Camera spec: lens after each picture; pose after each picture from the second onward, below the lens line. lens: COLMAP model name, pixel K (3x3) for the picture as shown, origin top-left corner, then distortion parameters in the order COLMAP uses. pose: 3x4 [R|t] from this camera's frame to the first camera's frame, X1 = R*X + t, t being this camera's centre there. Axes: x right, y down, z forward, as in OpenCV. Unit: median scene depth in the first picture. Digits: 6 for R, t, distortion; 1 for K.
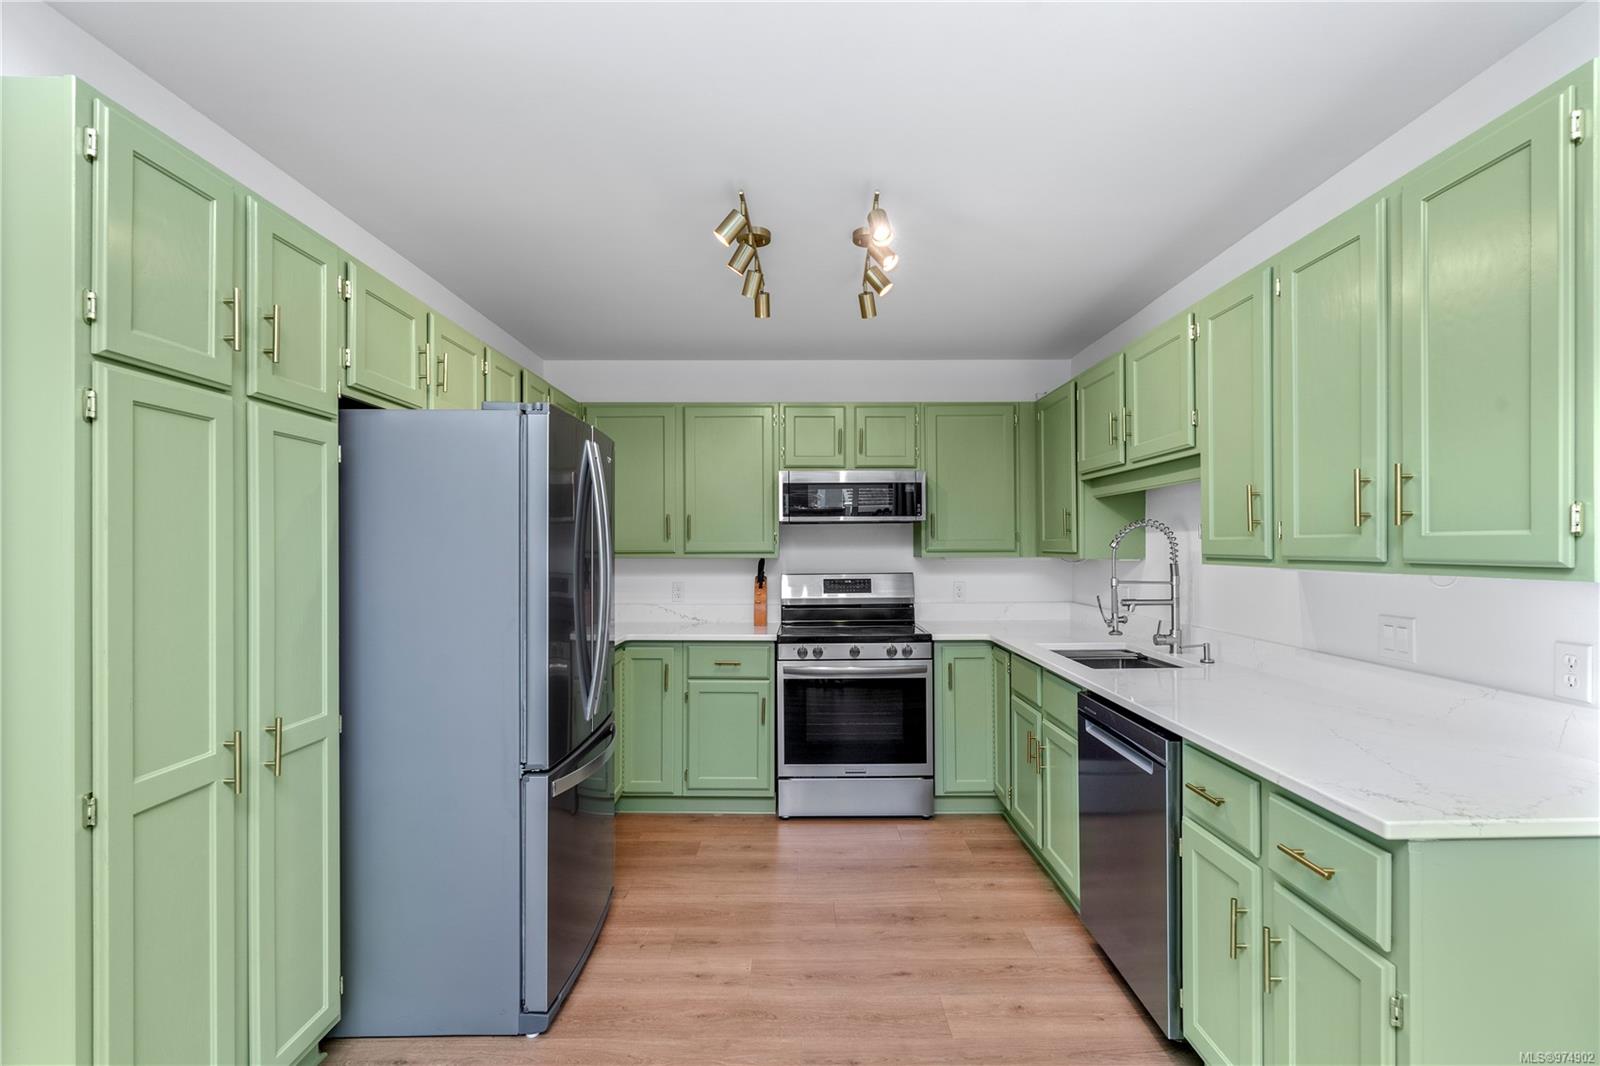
lens RADIAL K [[724.9, 0, 805.9], [0, 724.9, 535.5], [0, 0, 1]] dist [-0.008348, 0.001386]
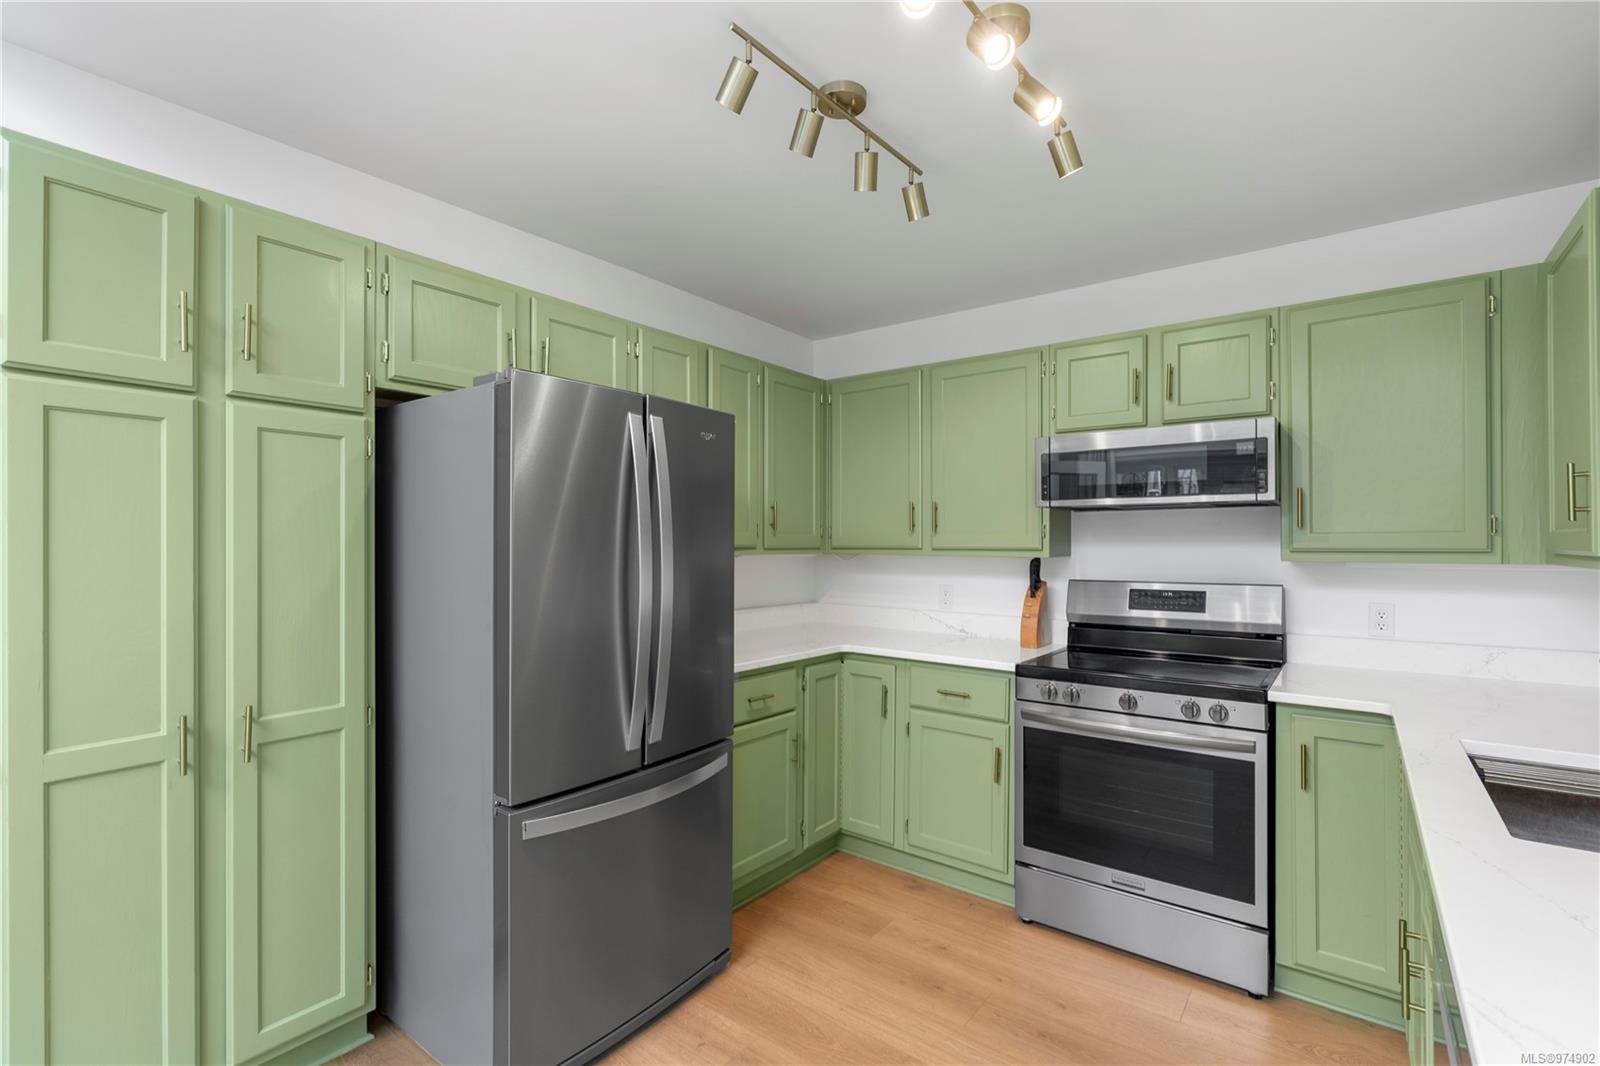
lens RADIAL K [[724.9, 0, 798.3], [0, 724.9, 534.7], [0, 0, 1]] dist [-0.008348, 0.001386]
pose [[0.792225, -0.001258, -0.610228, 0.227307], [0.005284, 0.999975, 0.004799, 0.003673], [0.610206, -0.007026, 0.792211, 0.293710]]
